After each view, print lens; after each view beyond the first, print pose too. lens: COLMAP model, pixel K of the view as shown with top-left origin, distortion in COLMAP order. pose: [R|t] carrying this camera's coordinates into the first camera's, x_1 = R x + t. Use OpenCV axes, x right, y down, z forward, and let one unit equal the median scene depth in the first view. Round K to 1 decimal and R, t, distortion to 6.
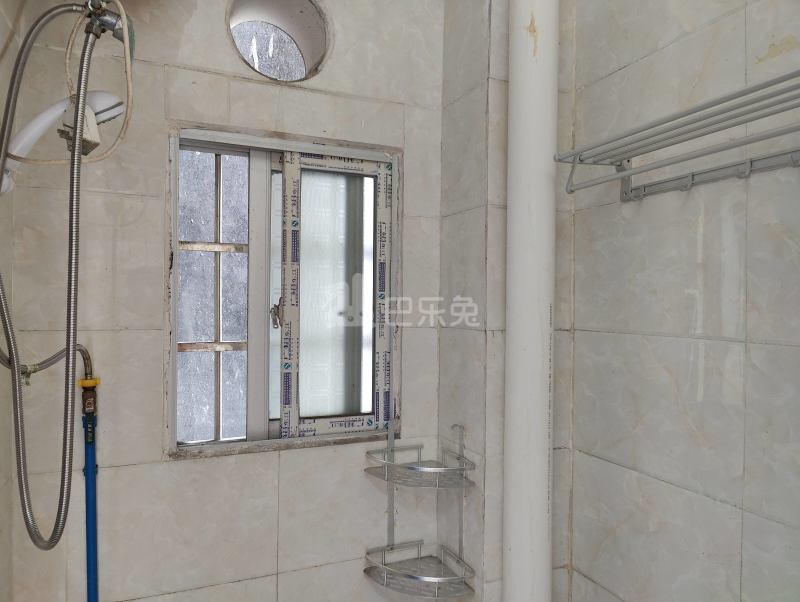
lens RADIAL K [[558.8, 0, 393.3], [0, 558.8, 297.3], [0, 0, 1]] dist [0.035641, -0.043177]
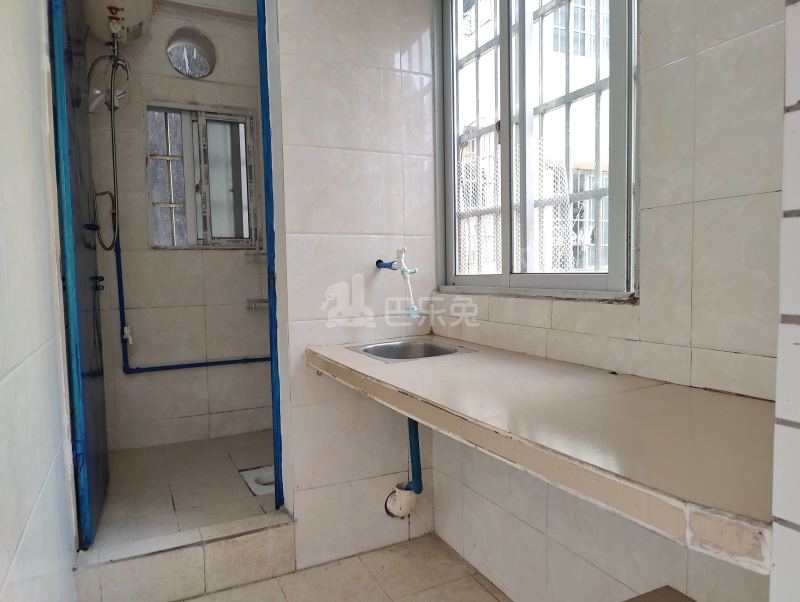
lens RADIAL K [[558.8, 0, 402.9], [0, 558.8, 306.7], [0, 0, 1]] dist [0.035641, -0.043177]
pose [[0.997846, -0.033380, 0.056479, 0.434100], [0.029355, 0.997070, 0.070643, 0.349125], [-0.058672, -0.068833, 0.995901, -1.212066]]
